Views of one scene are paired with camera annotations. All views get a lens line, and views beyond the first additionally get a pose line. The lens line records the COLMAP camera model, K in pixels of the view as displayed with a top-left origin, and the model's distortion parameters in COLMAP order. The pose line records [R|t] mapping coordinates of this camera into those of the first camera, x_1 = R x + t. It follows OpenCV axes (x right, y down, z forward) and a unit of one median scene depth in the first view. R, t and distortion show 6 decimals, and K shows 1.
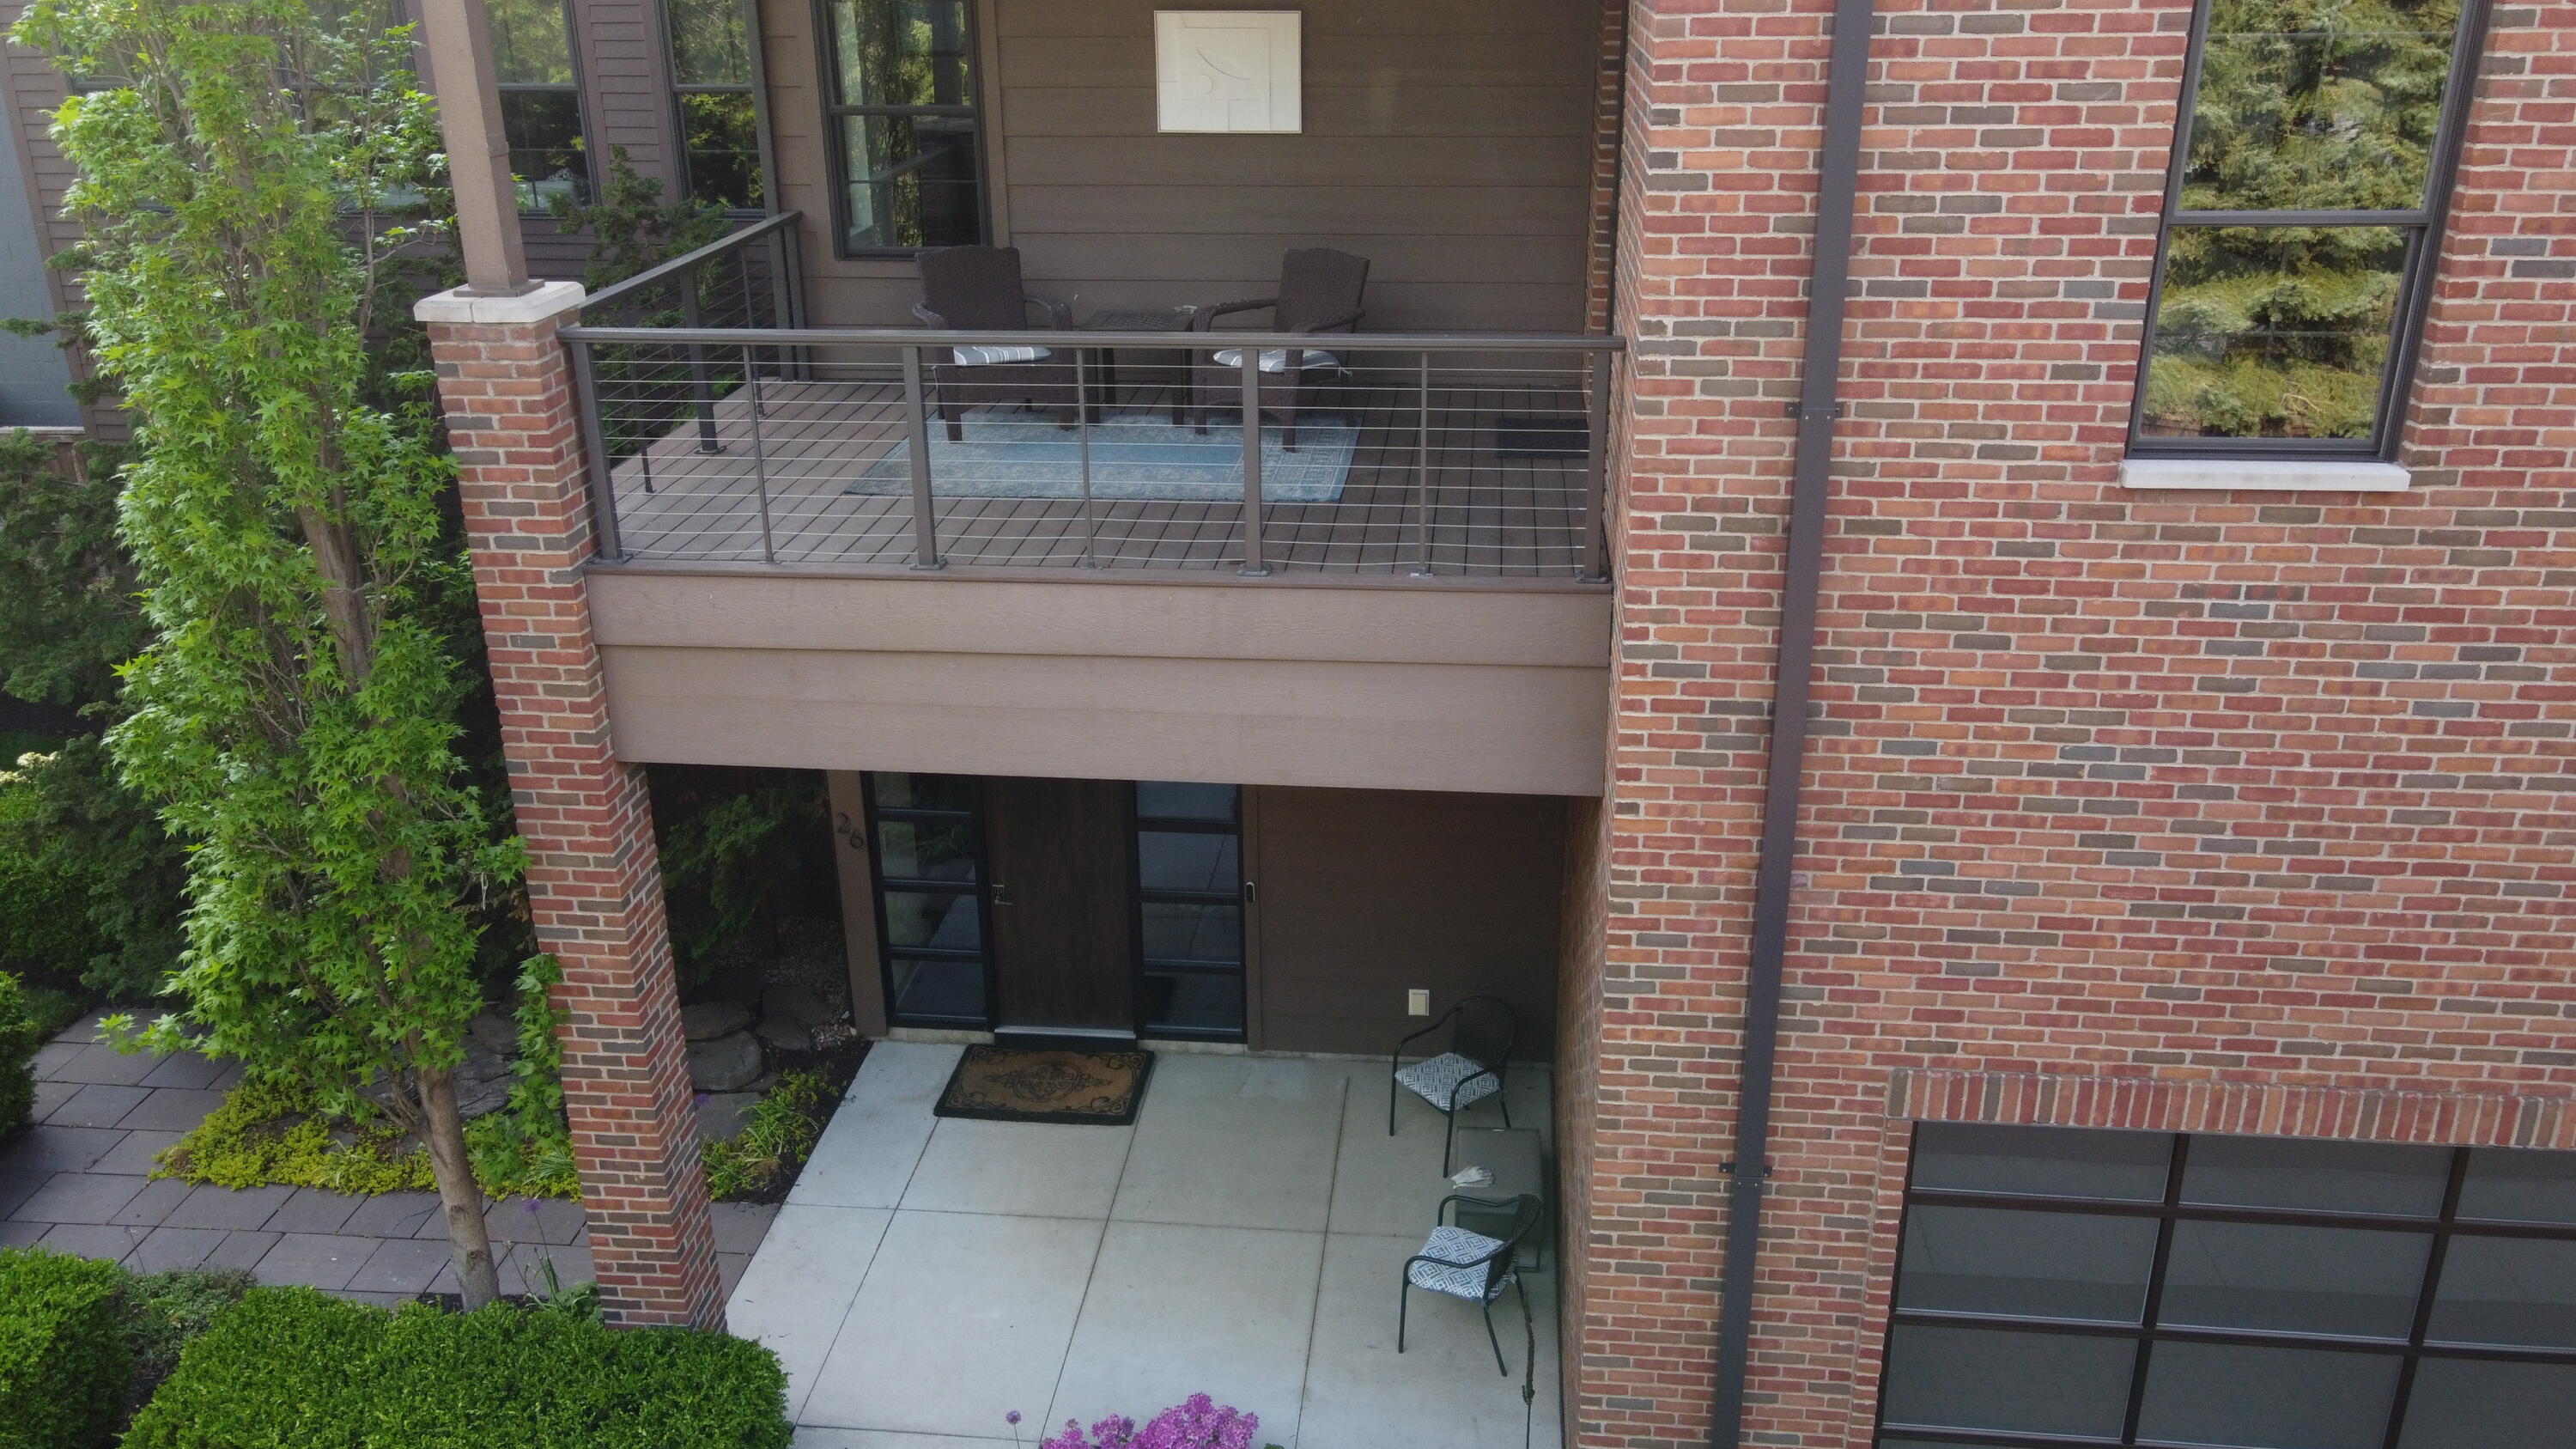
lens RADIAL K [[1995.0, 0, 1289.9], [0, 1995.0, 709.5], [0, 0, 1]] dist [-0.006066, 0.039486]
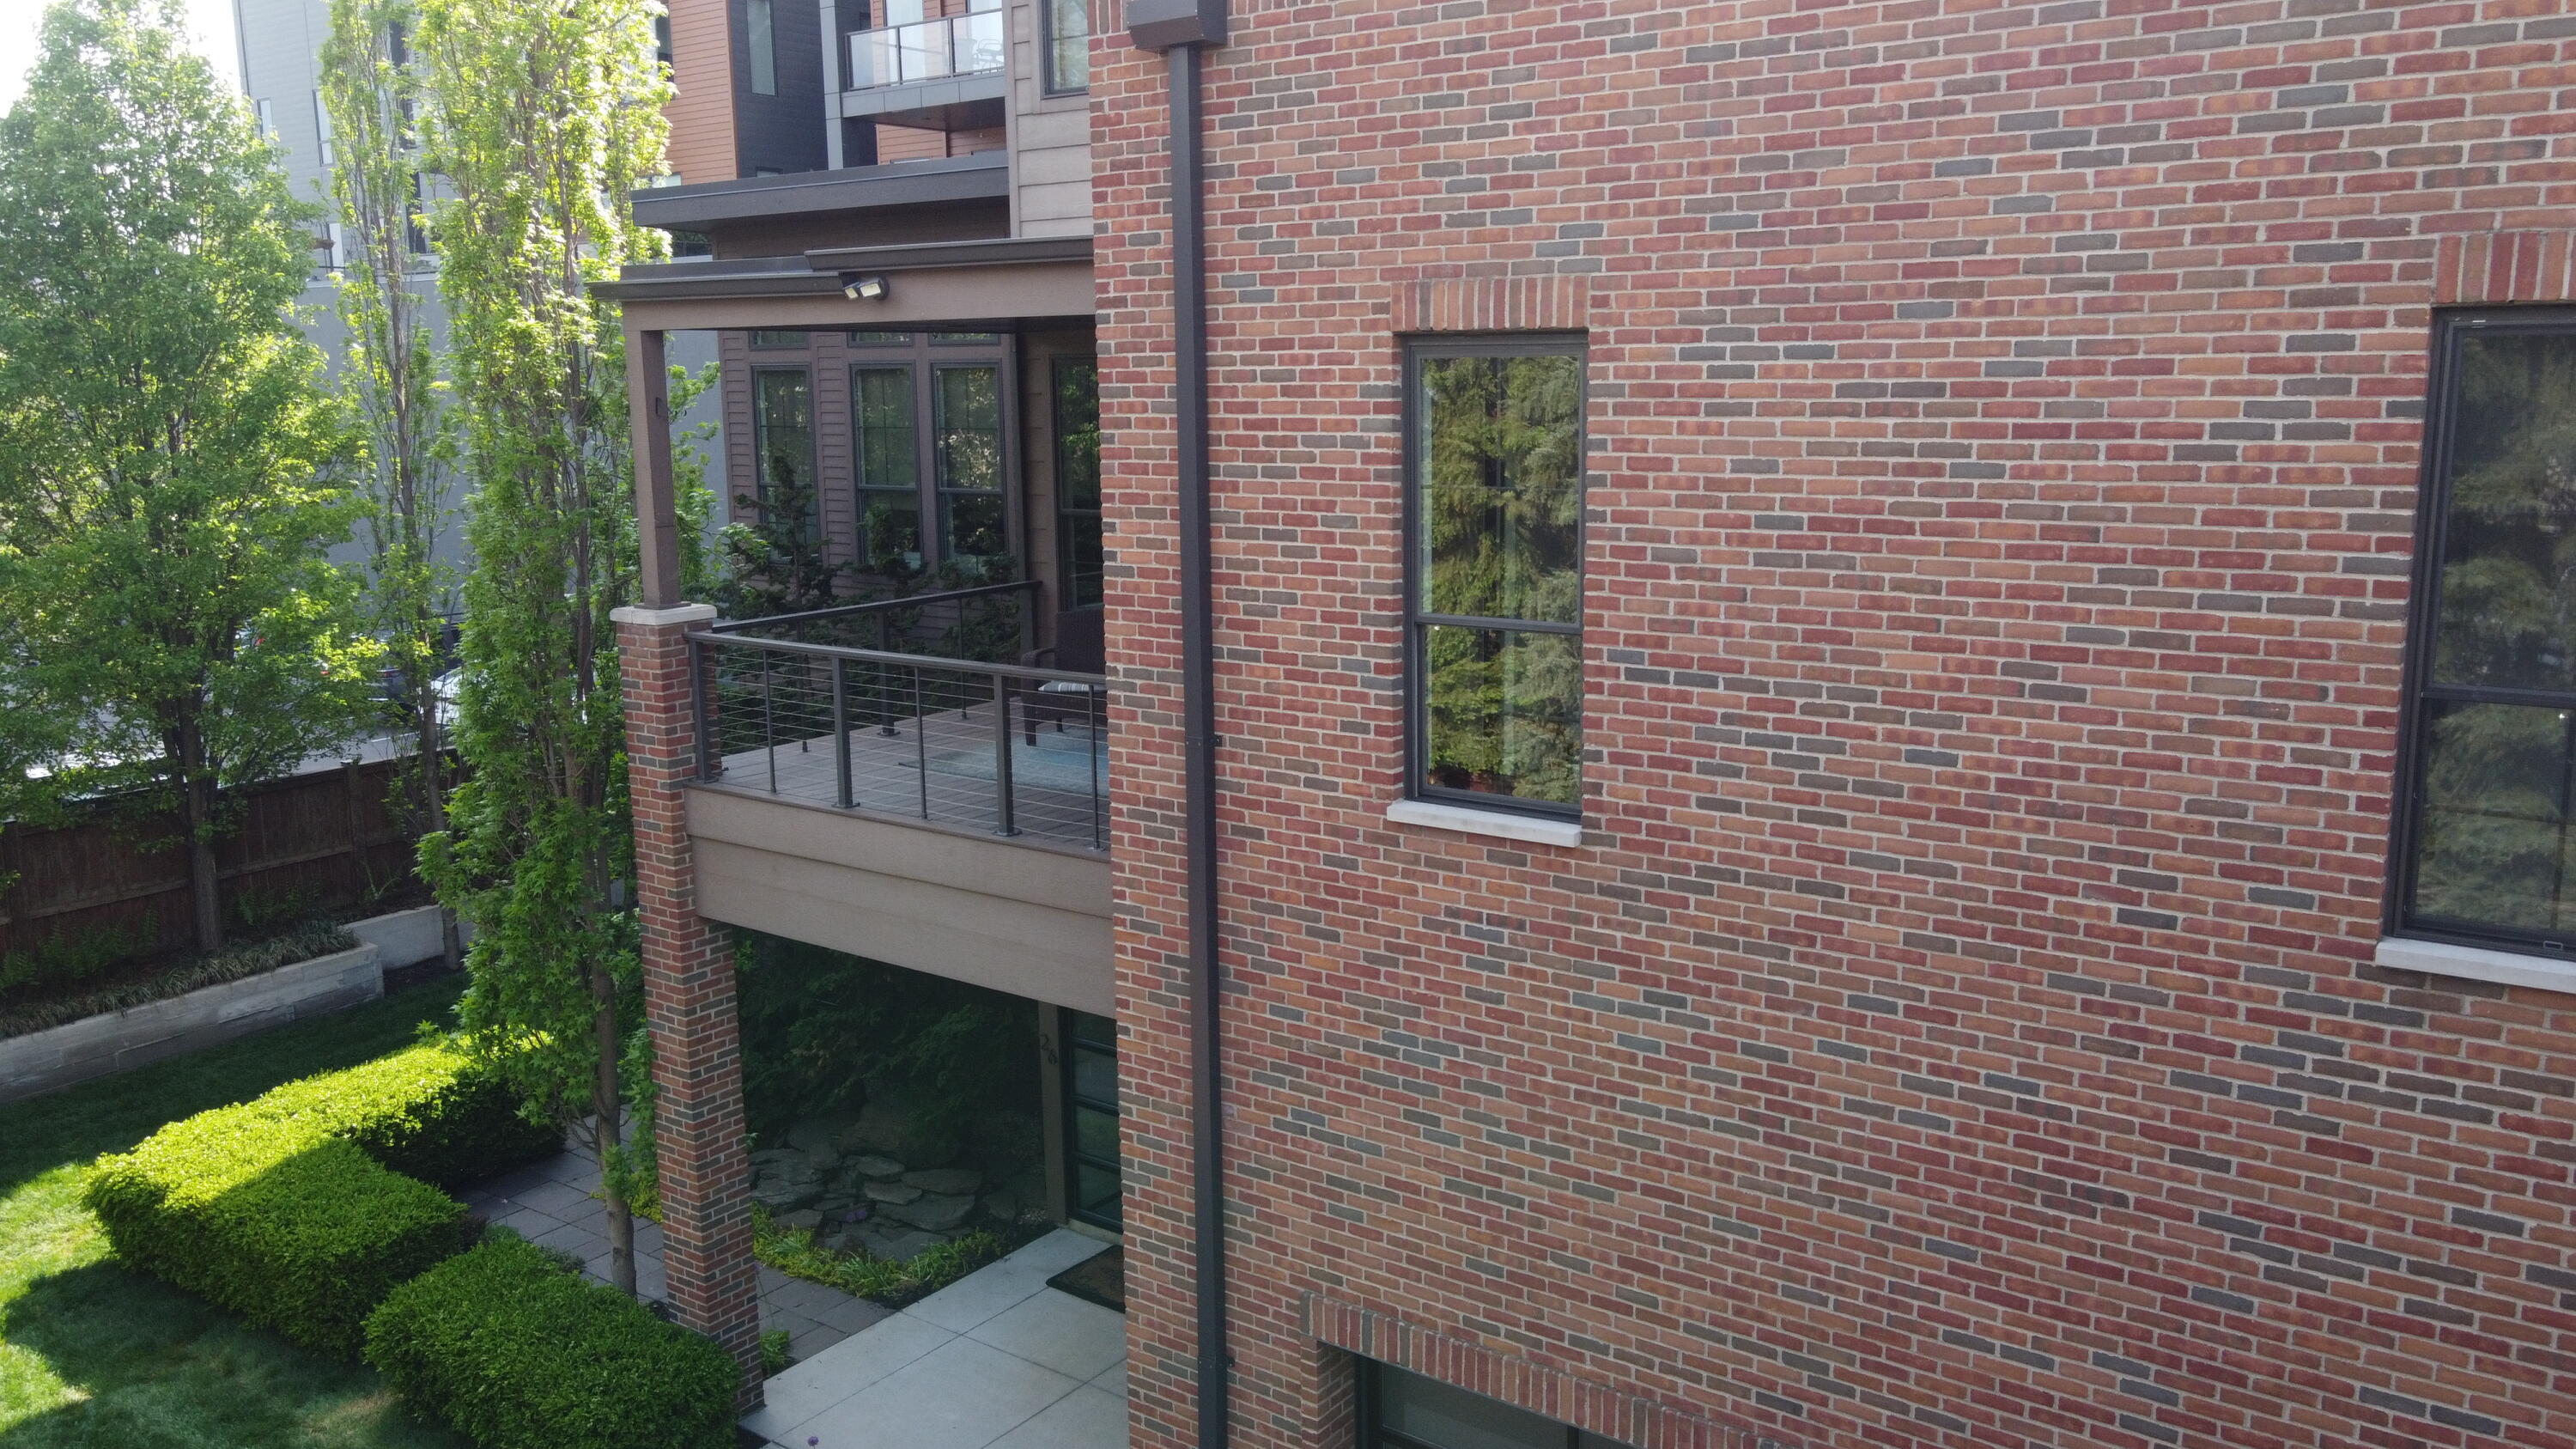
lens RADIAL K [[1995.0, 0, 1287.1], [0, 1995.0, 698.8], [0, 0, 1]] dist [-0.006066, 0.039486]
pose [[0.860279, 0.083305, -0.502971, 0.941271], [-0.185007, 0.970321, -0.155724, 0.023158], [0.475070, 0.227020, 0.850159, -0.128736]]
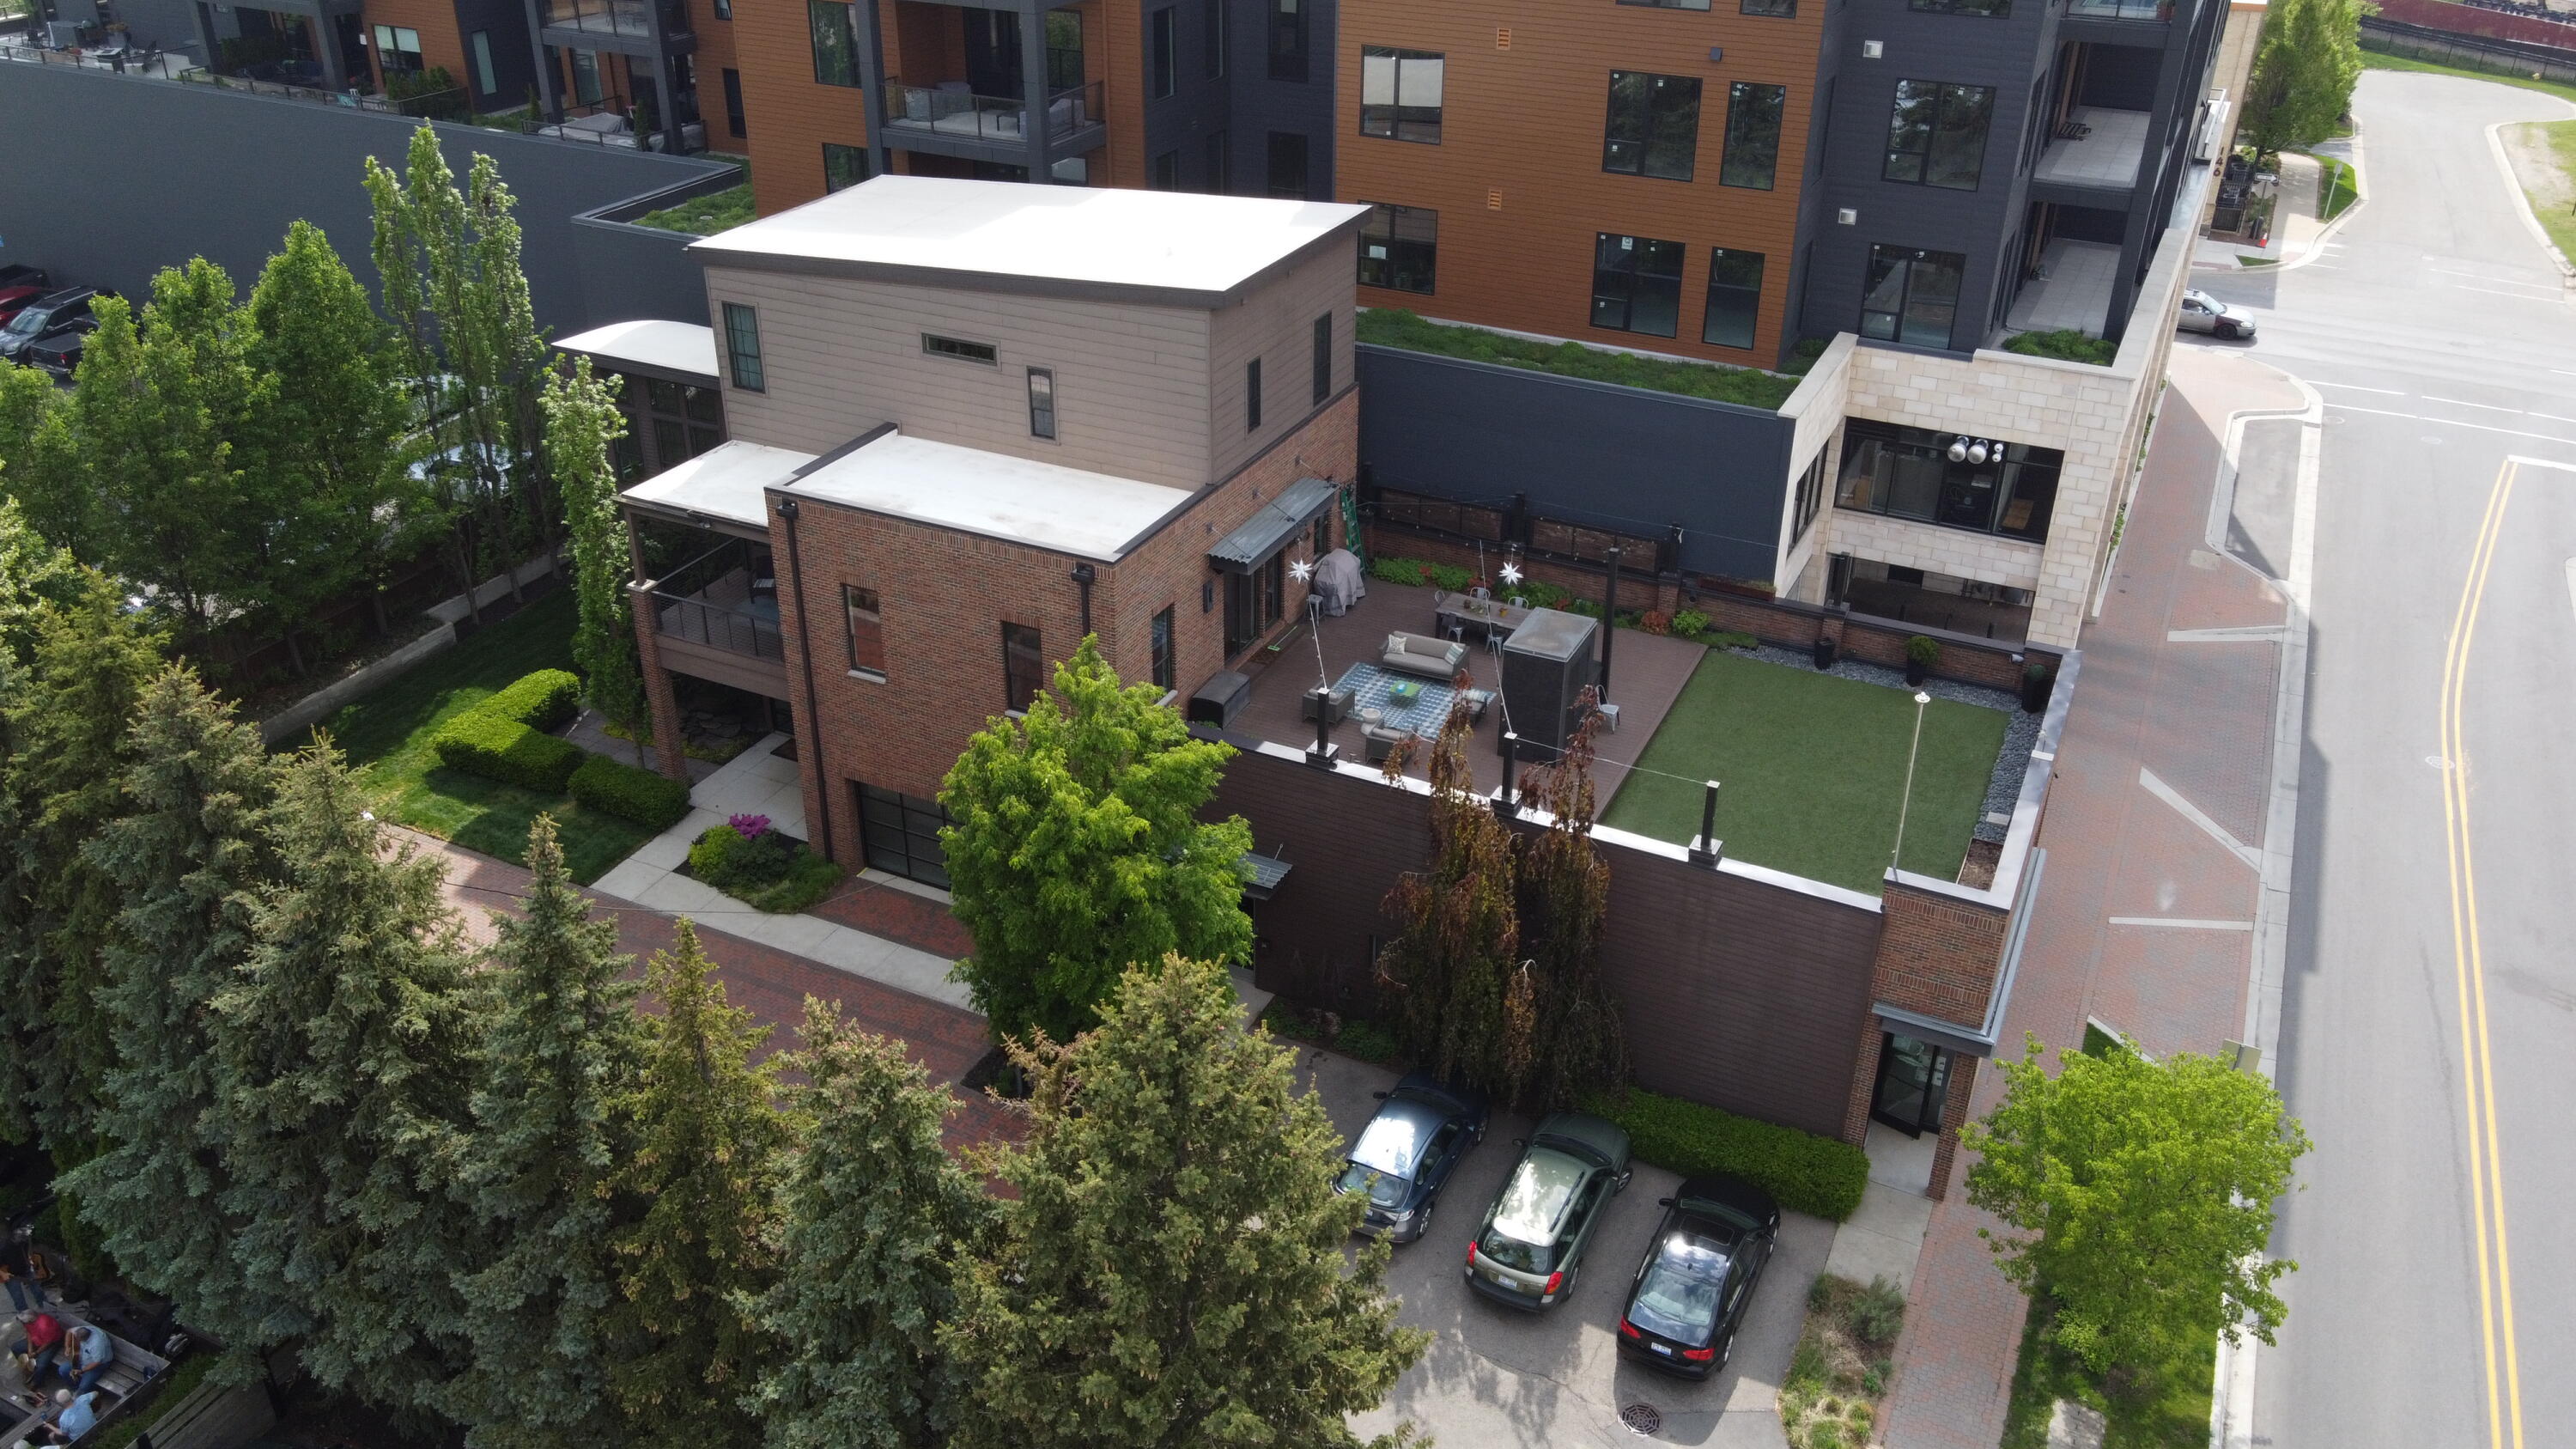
lens RADIAL K [[1995.0, 0, 1289.4], [0, 1995.0, 708.5], [0, 0, 1]] dist [-0.006066, 0.039486]
pose [[0.937840, 0.182694, -0.295092, 3.262317], [-0.146042, 0.979036, 0.141989, -1.000374], [0.314846, -0.090067, 0.944860, -4.031532]]
